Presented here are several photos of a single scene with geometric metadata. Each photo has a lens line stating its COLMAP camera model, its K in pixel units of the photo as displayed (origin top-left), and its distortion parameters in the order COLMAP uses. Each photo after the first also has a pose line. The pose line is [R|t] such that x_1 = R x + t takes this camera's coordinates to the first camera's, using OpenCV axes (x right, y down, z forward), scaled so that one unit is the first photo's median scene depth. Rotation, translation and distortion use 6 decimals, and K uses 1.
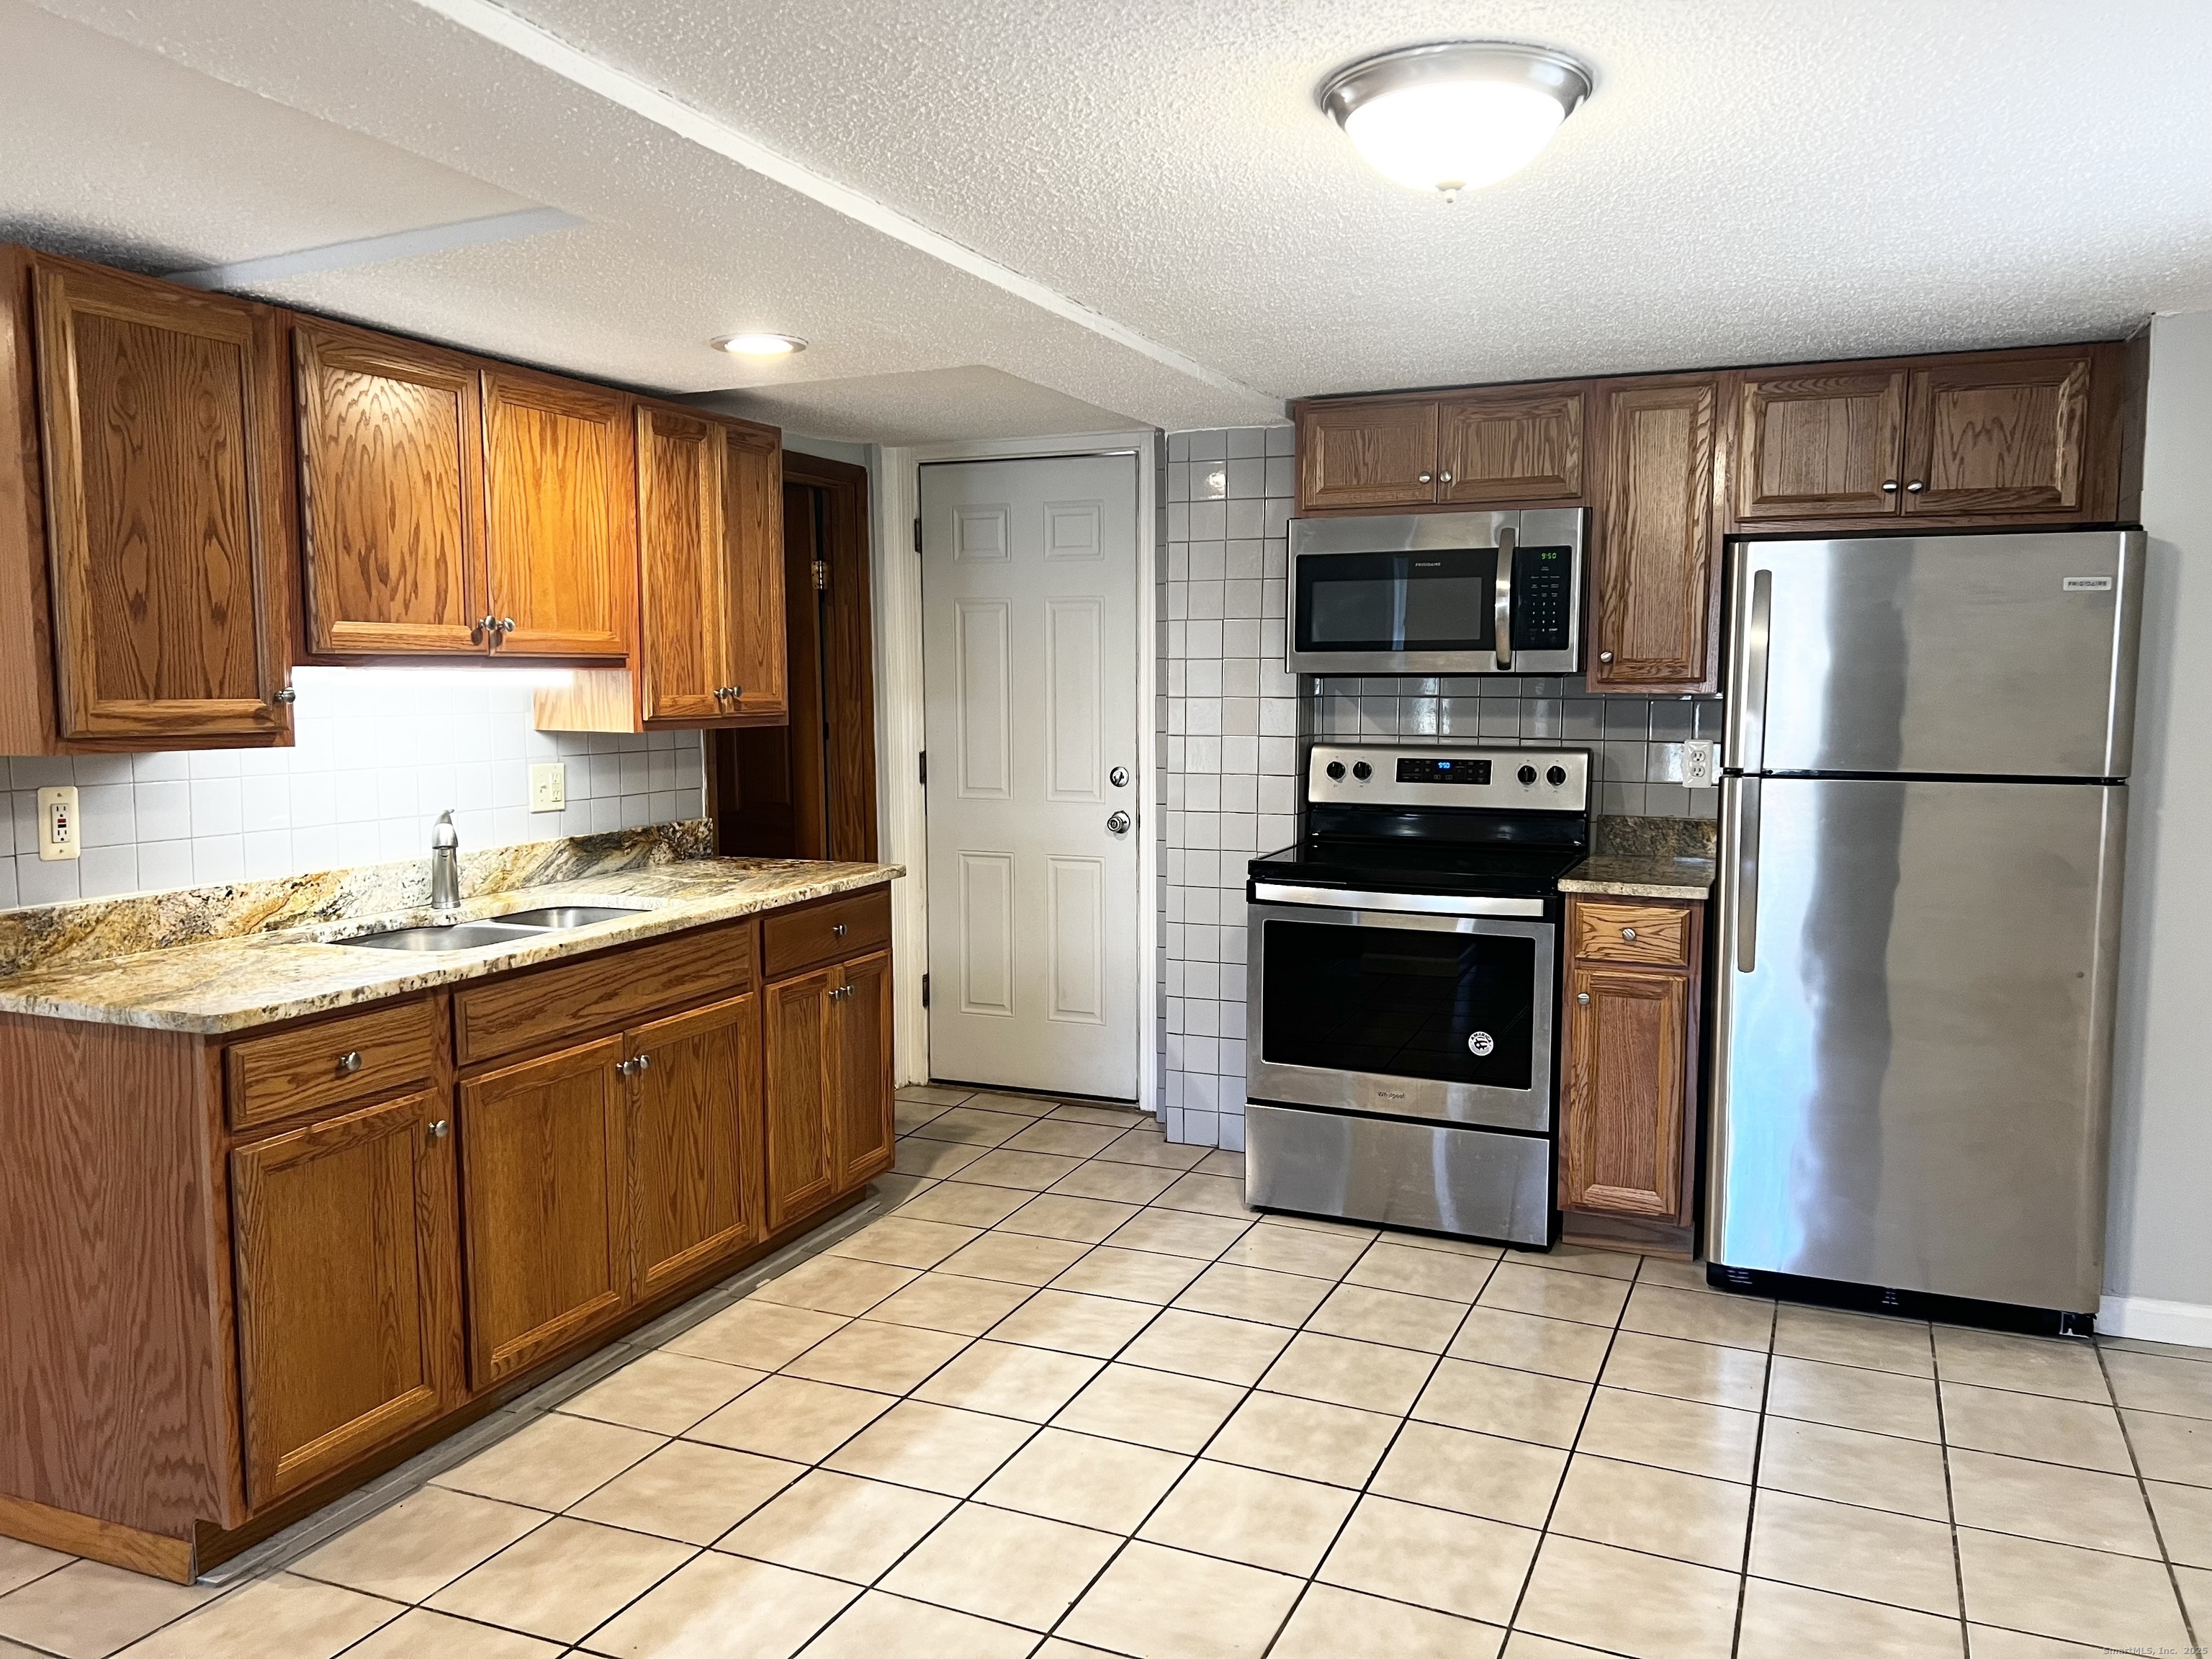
lens RADIAL K [[1662.0, 0, 1110.4], [0, 1662.0, 877.4], [0, 0, 1]] dist [0.091964, -0.123565]
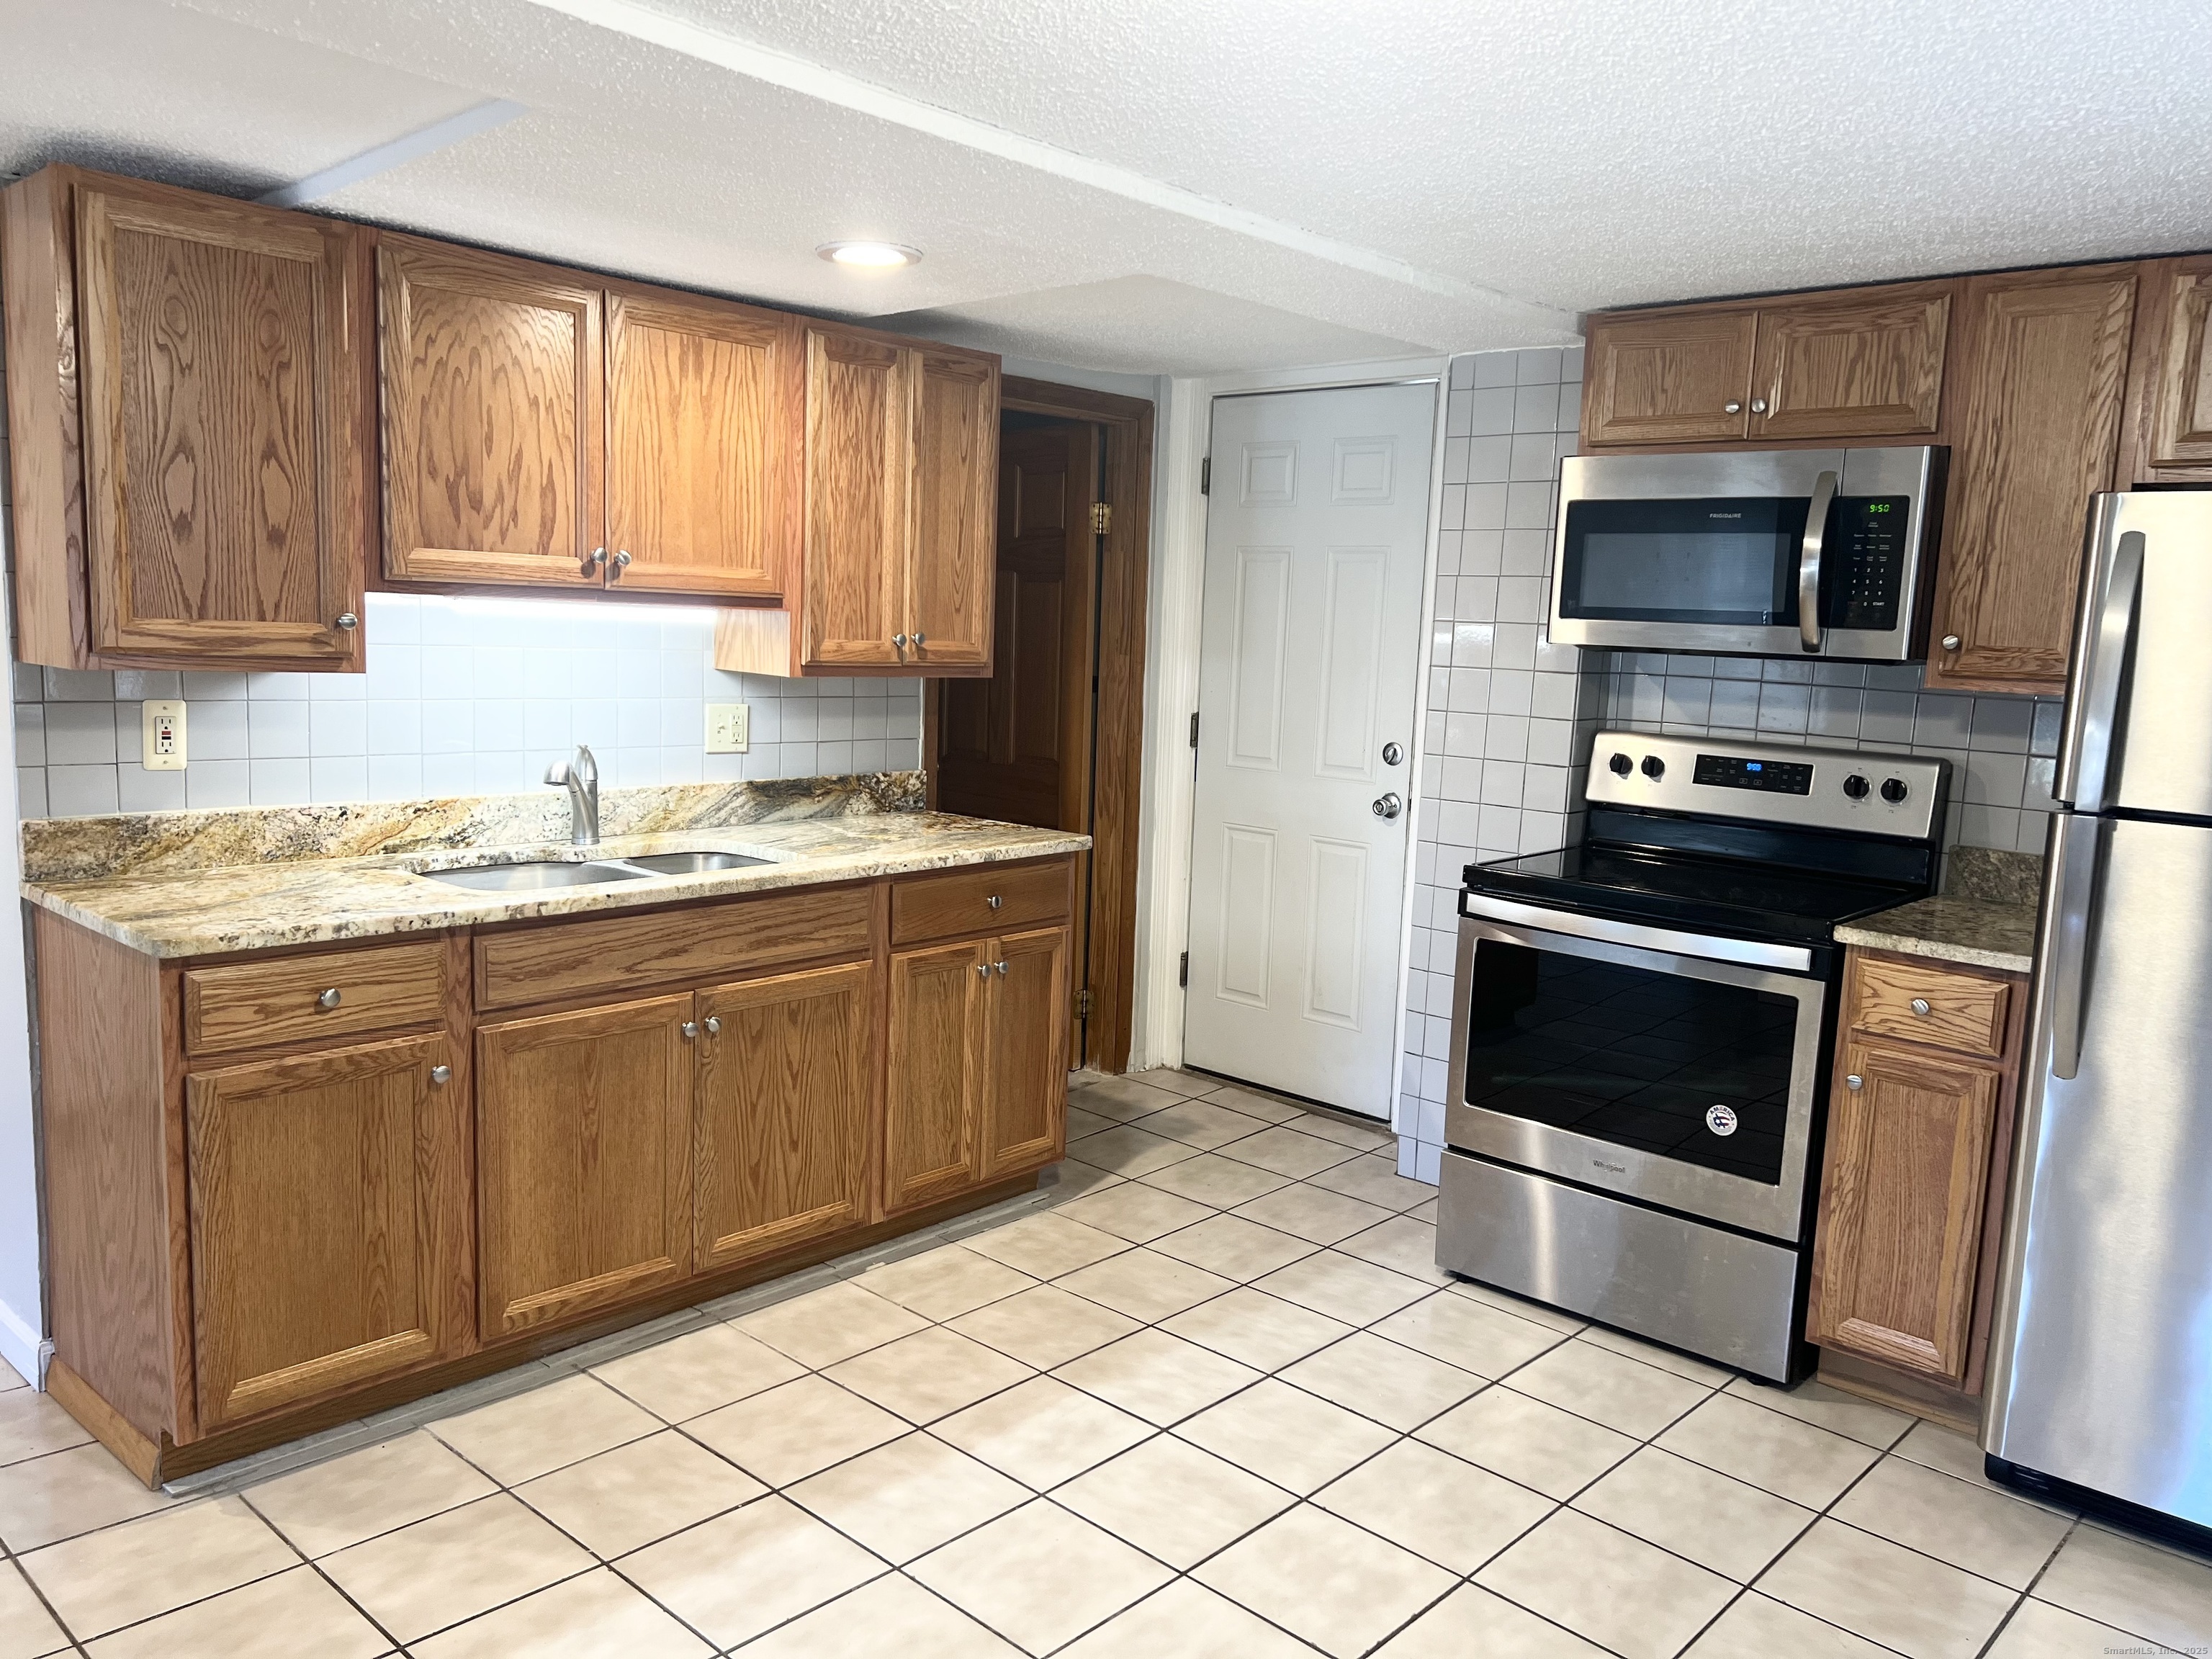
lens RADIAL K [[1662.0, 0, 1110.4], [0, 1662.0, 877.4], [0, 0, 1]] dist [0.091964, -0.123565]
pose [[0.943889, 0.090504, -0.317620, 0.200949], [-0.081324, 0.995799, 0.042072, -0.027348], [0.320093, -0.013881, 0.947284, 0.154155]]
